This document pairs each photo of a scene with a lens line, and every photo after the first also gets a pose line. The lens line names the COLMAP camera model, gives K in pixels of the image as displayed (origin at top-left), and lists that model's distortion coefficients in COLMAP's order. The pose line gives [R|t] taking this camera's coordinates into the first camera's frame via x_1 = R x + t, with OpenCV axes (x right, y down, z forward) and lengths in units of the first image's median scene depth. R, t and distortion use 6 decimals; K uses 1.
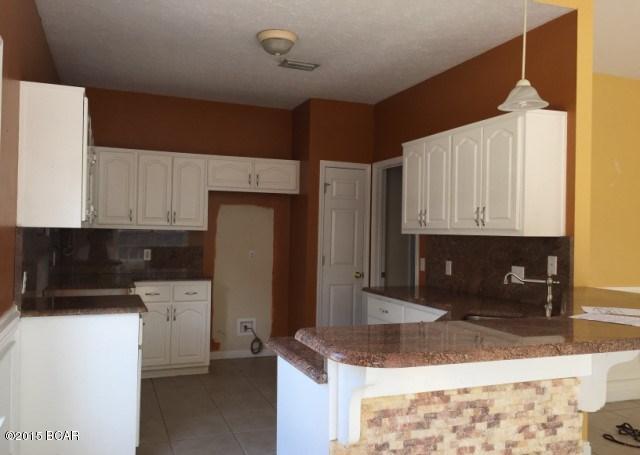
lens RADIAL K [[546.8, 0, 321.1], [0, 546.8, 227.9], [0, 0, 1]] dist [0.055147, -0.052341]
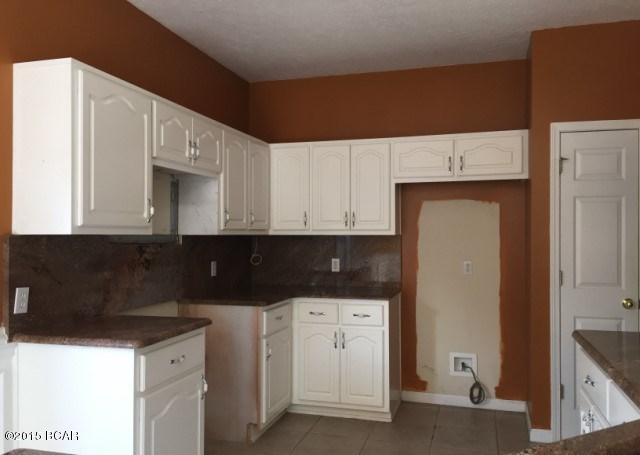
lens RADIAL K [[546.8, 0, 316.7], [0, 546.8, 228.5], [0, 0, 1]] dist [0.055147, -0.052341]
pose [[0.791401, -0.026724, -0.610713, 0.312052], [0.020256, 0.999642, -0.017493, 0.012382], [0.610962, 0.001473, 0.791659, 0.559132]]
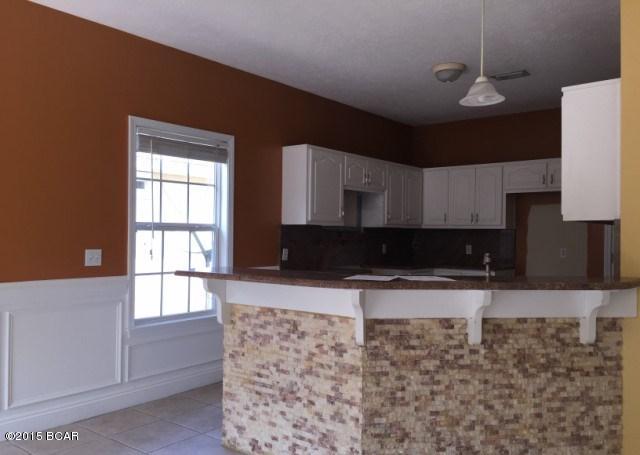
lens RADIAL K [[546.8, 0, 322.7], [0, 546.8, 227.4], [0, 0, 1]] dist [0.055147, -0.052341]
pose [[0.510953, -0.024927, -0.859247, 1.016811], [0.005071, 0.999649, -0.025985, 0.052234], [0.859594, 0.008920, 0.510900, 0.158408]]
